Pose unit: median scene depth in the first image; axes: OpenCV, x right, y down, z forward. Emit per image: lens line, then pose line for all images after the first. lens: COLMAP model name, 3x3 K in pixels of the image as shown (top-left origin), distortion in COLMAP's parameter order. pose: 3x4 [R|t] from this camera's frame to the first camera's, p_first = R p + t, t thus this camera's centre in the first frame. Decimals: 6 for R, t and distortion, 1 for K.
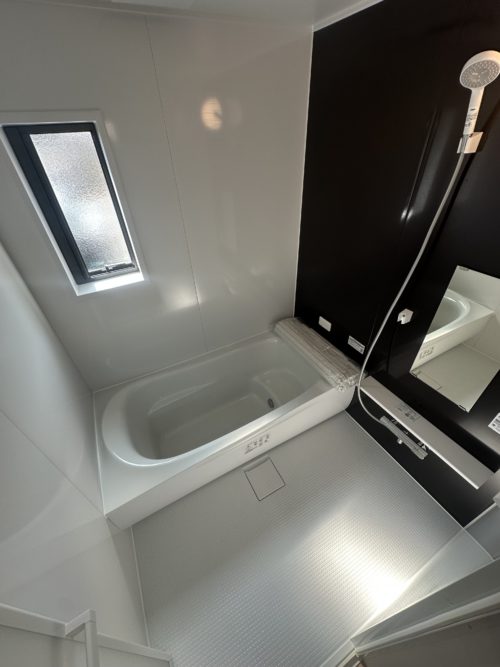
lens RADIAL K [[266.0, 0, 250.0], [0, 266.0, 333.5], [0, 0, 1]] dist [-0.004417, -0.000294]
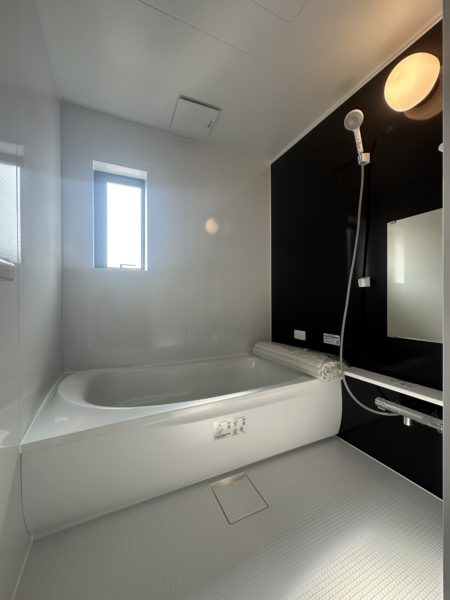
lens RADIAL K [[239.3, 0, 225.0], [0, 239.3, 300.0], [0, 0, 1]] dist [-0.004417, -0.000294]
pose [[0.997941, 0.037825, -0.051797, 0.030835], [-0.061367, 0.797930, -0.599618, 0.518498], [0.018649, 0.601562, 0.798608, 0.166266]]
